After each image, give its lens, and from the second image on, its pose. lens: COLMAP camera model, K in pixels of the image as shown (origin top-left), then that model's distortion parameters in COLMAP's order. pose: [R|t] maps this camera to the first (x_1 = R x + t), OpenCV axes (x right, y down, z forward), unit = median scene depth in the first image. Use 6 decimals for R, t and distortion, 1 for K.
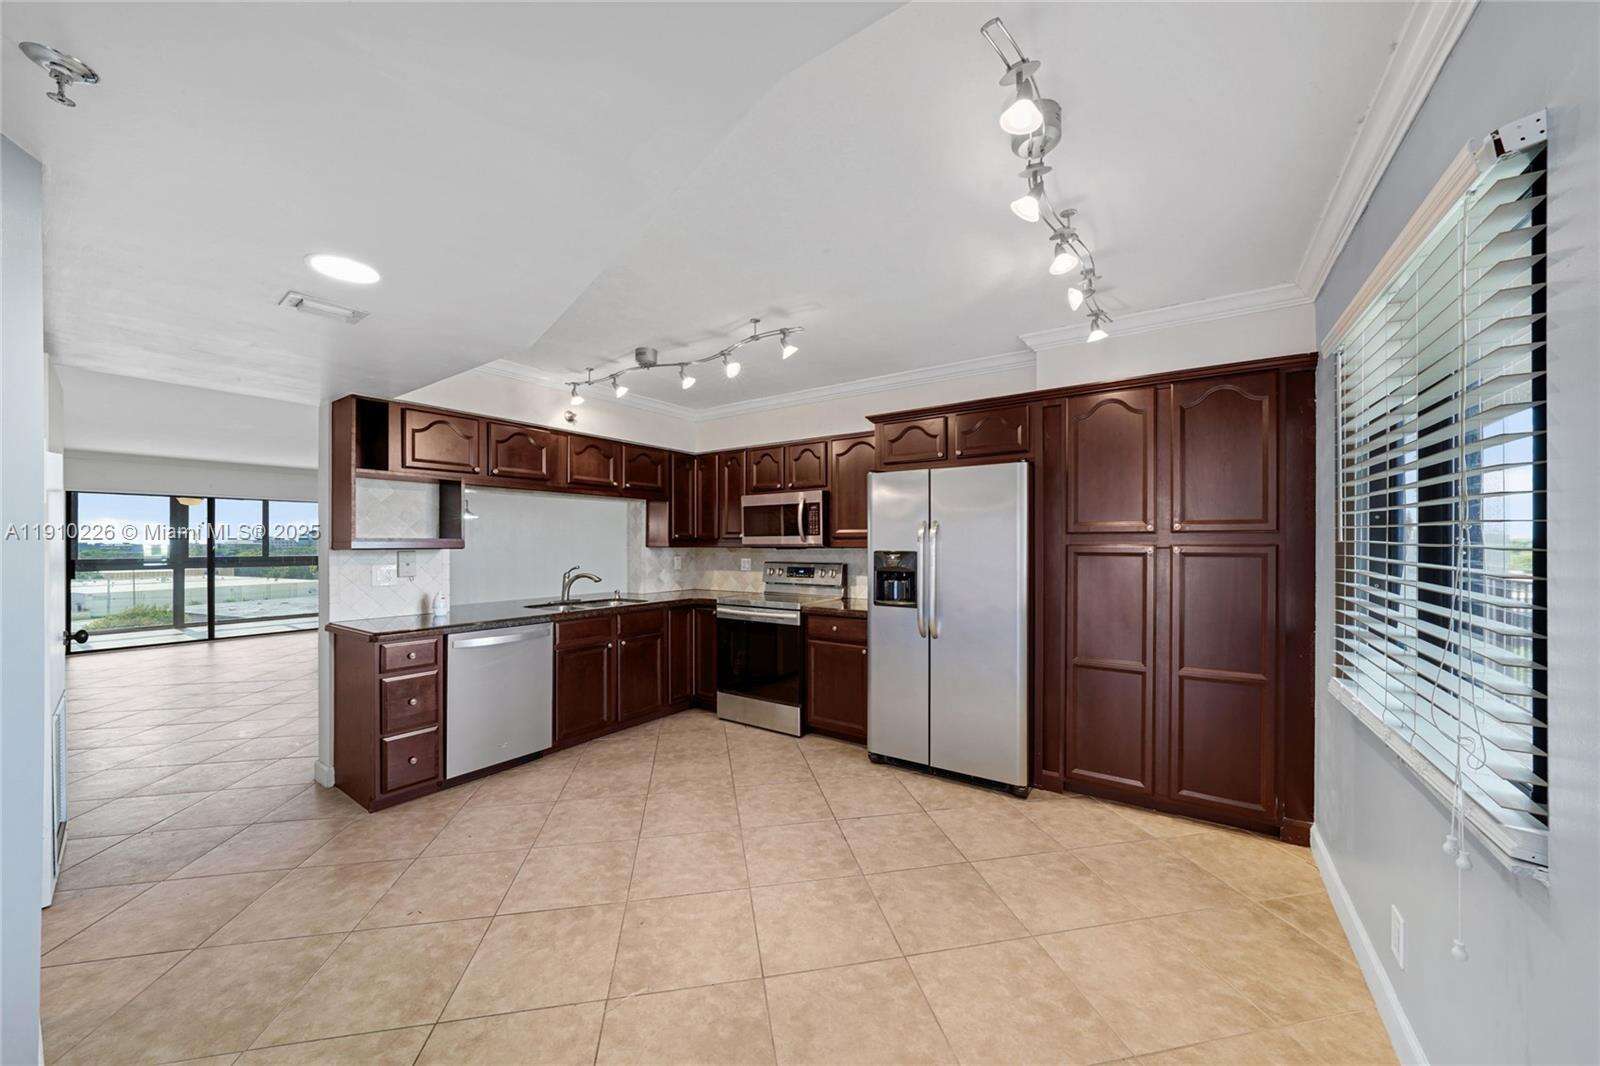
lens RADIAL K [[557.5, 0, 795.5], [0, 557.5, 541.6], [0, 0, 1]] dist [-0.010937, 0.002714]
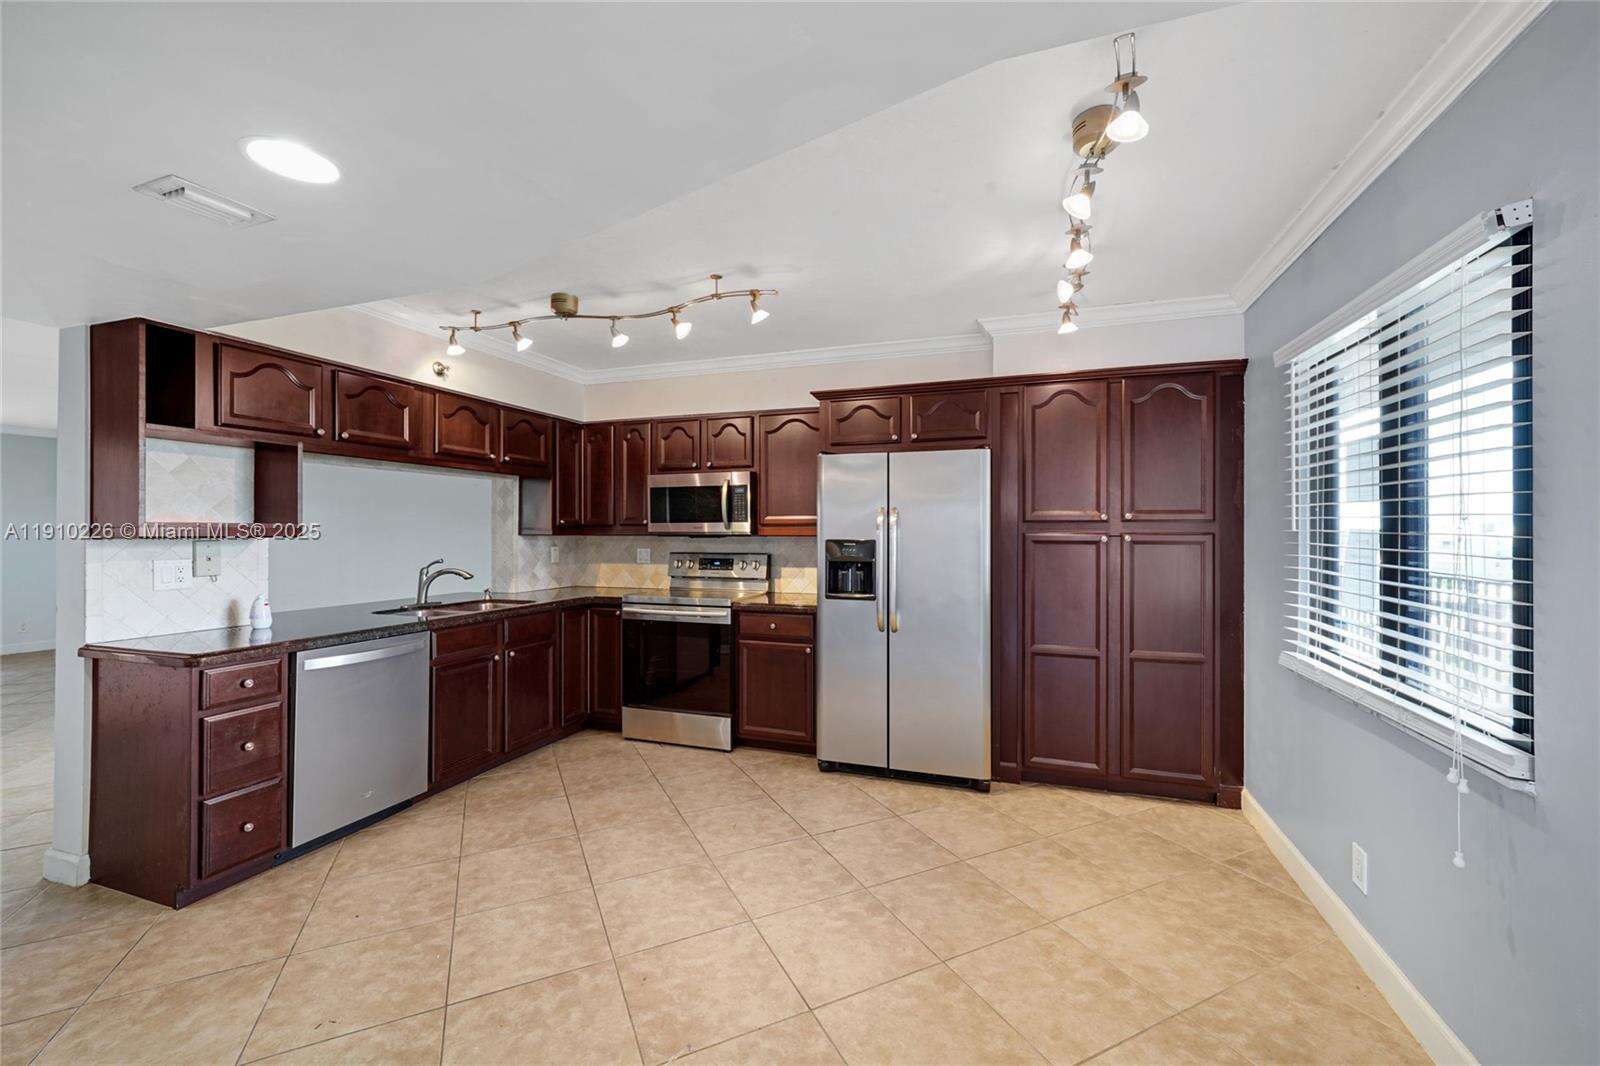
lens RADIAL K [[636.8, 0, 809.2], [0, 636.8, 526.5], [0, 0, 1]] dist [0.002790, 0.001768]
pose [[0.966138, 0.004243, 0.257992, -0.189484], [-0.003009, 0.999982, -0.005175, 0.001116], [-0.258010, 0.004223, 0.966133, -0.005545]]
